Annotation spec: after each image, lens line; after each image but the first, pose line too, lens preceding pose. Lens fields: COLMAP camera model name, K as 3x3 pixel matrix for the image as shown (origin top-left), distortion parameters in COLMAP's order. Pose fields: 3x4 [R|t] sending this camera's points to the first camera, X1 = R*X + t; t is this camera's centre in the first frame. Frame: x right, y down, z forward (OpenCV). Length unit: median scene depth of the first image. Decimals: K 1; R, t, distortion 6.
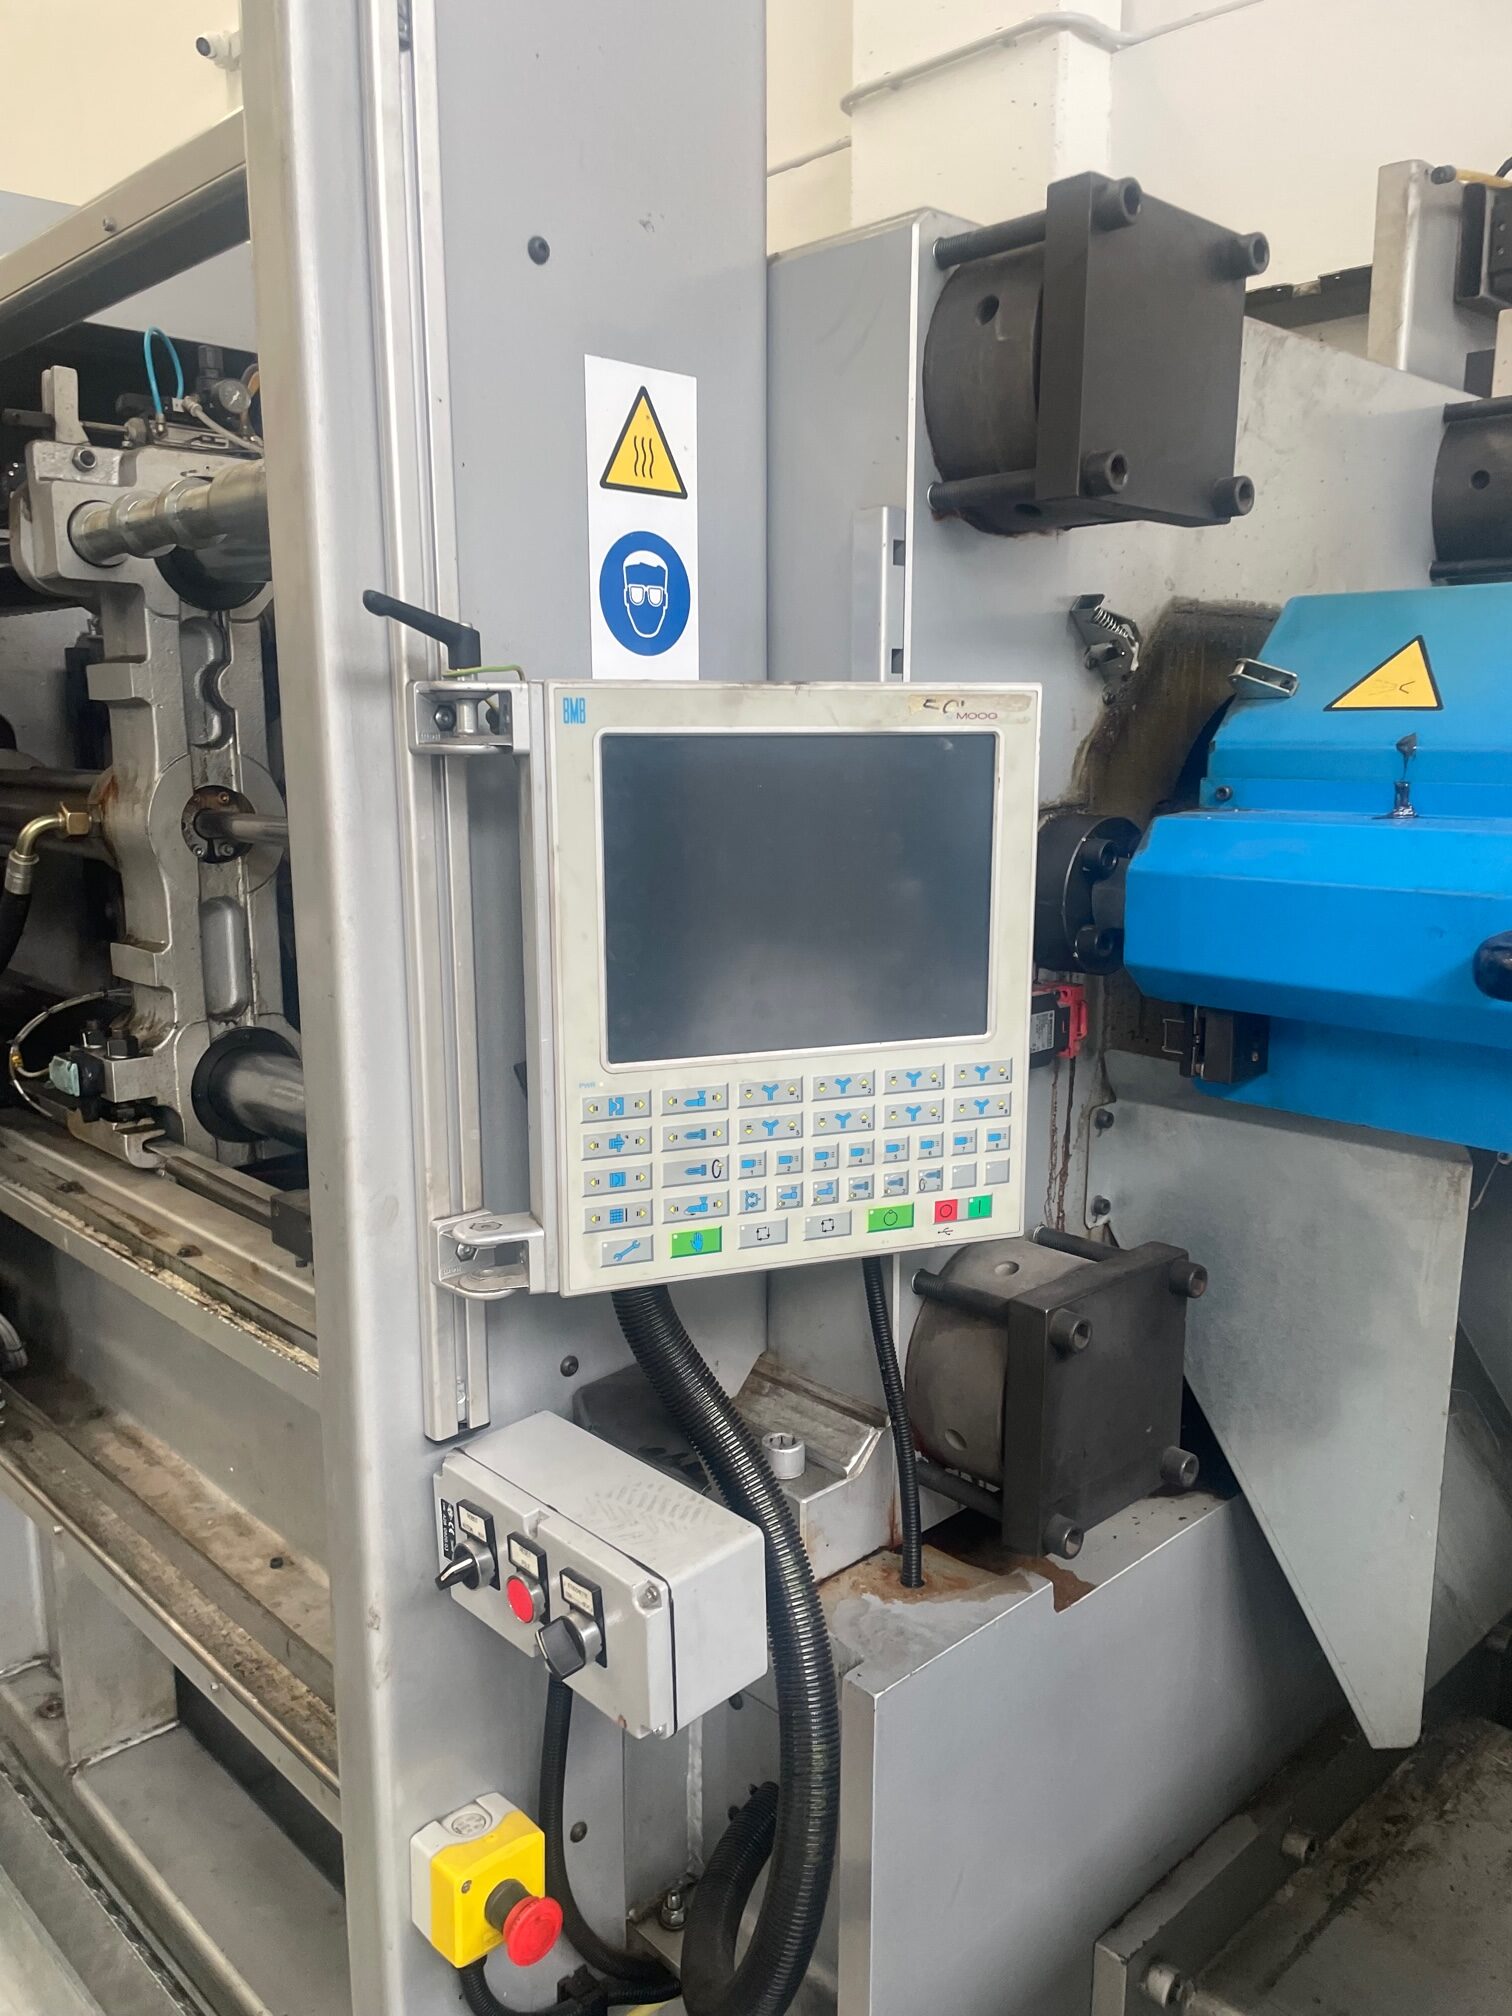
lens RADIAL K [[1522.5, 0, 752.5], [0, 1522.5, 1031.1], [0, 0, 1]] dist [0.091044, -0.118559]
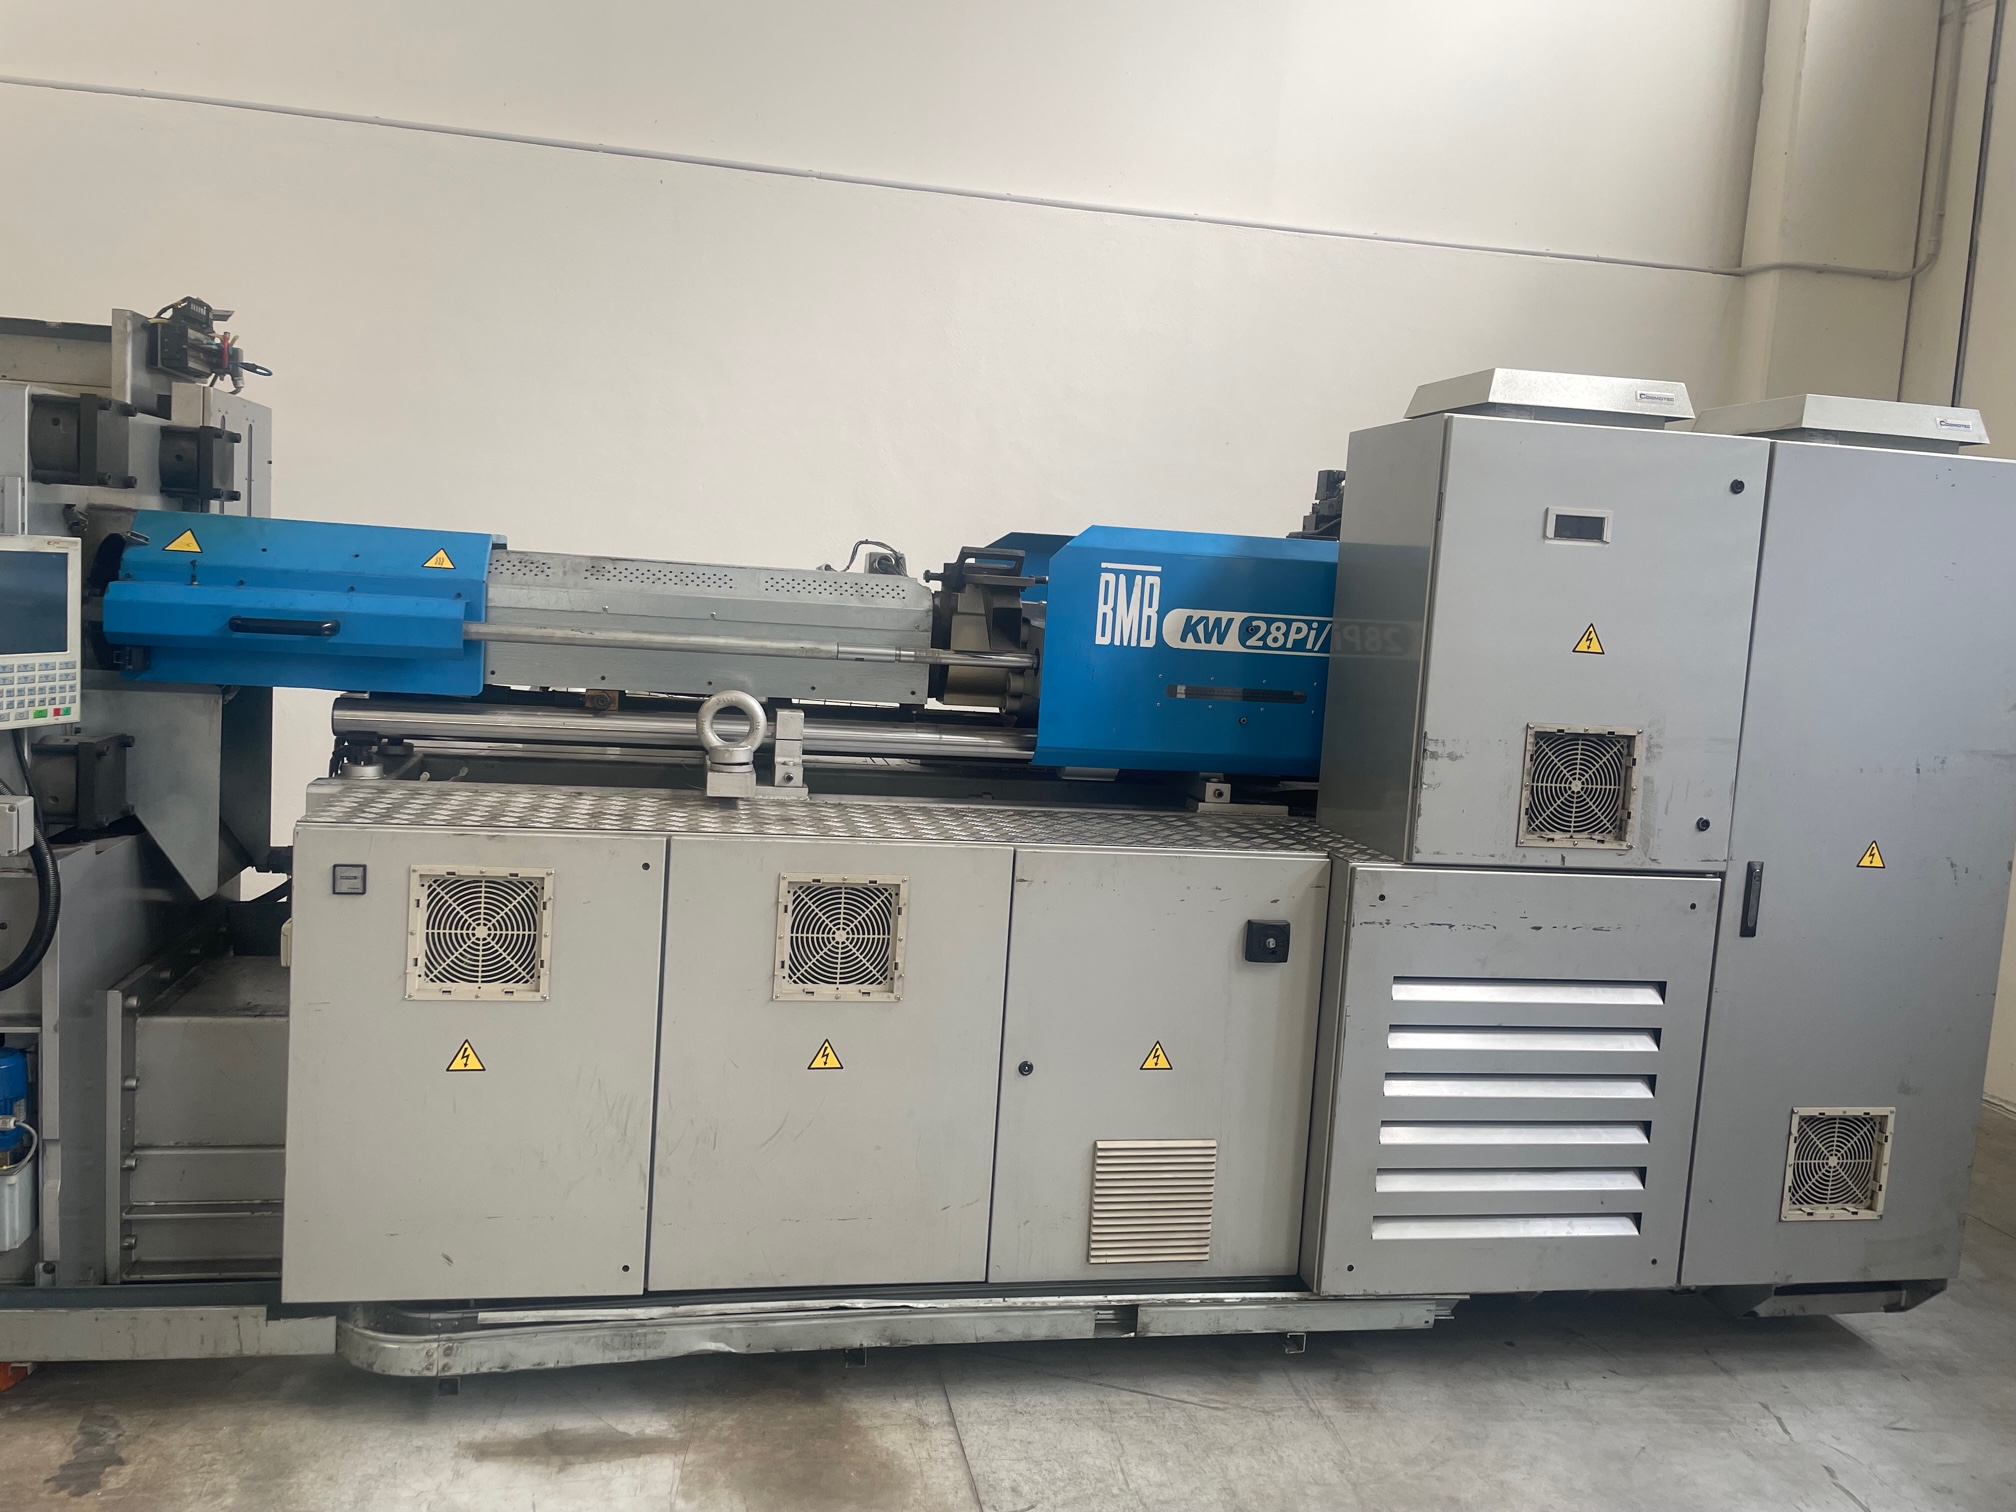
lens RADIAL K [[1523.0, 0, 958.9], [0, 1523.0, 719.2], [0, 0, 1]] dist [0.011515, -0.005510]
pose [[0.545841, -0.044223, 0.836721, -1.388969], [0.098686, 0.995049, -0.011787, 0.337223], [-0.832057, 0.089006, 0.547503, -2.060804]]
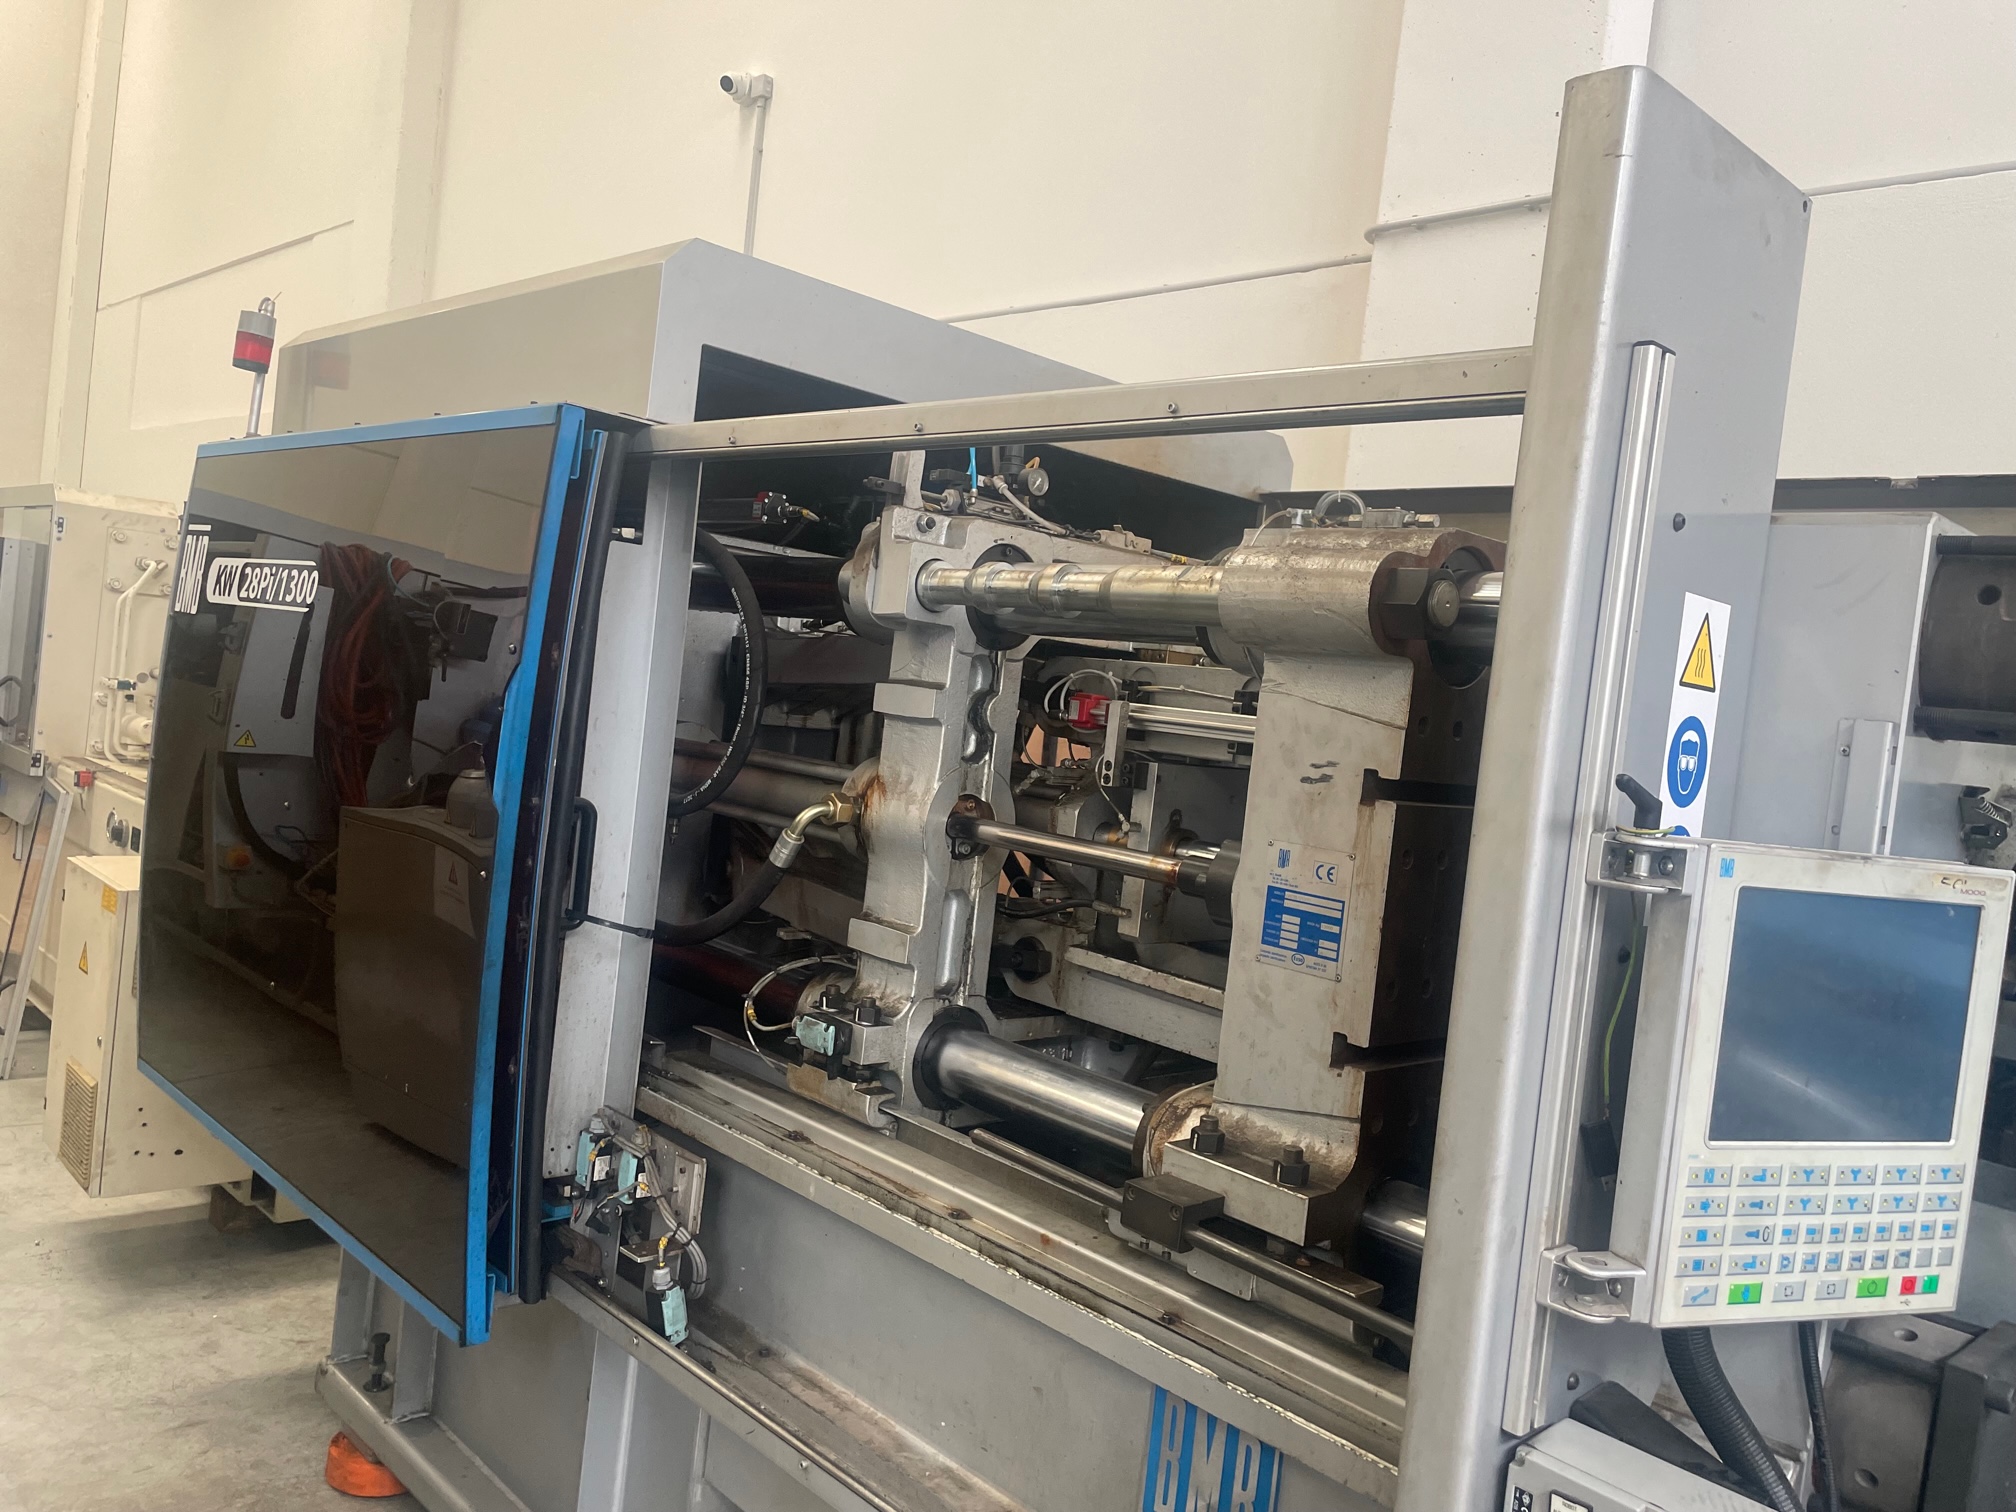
lens RADIAL K [[1522.5, 0, 1008.0], [0, 1522.5, 756.0], [0, 0, 1]] dist [0.091044, -0.118559]
pose [[0.993507, 0.113365, 0.009560, -0.643407], [-0.110527, 0.981706, -0.155038, -0.025720], [-0.026961, 0.152974, 0.987862, -0.263708]]
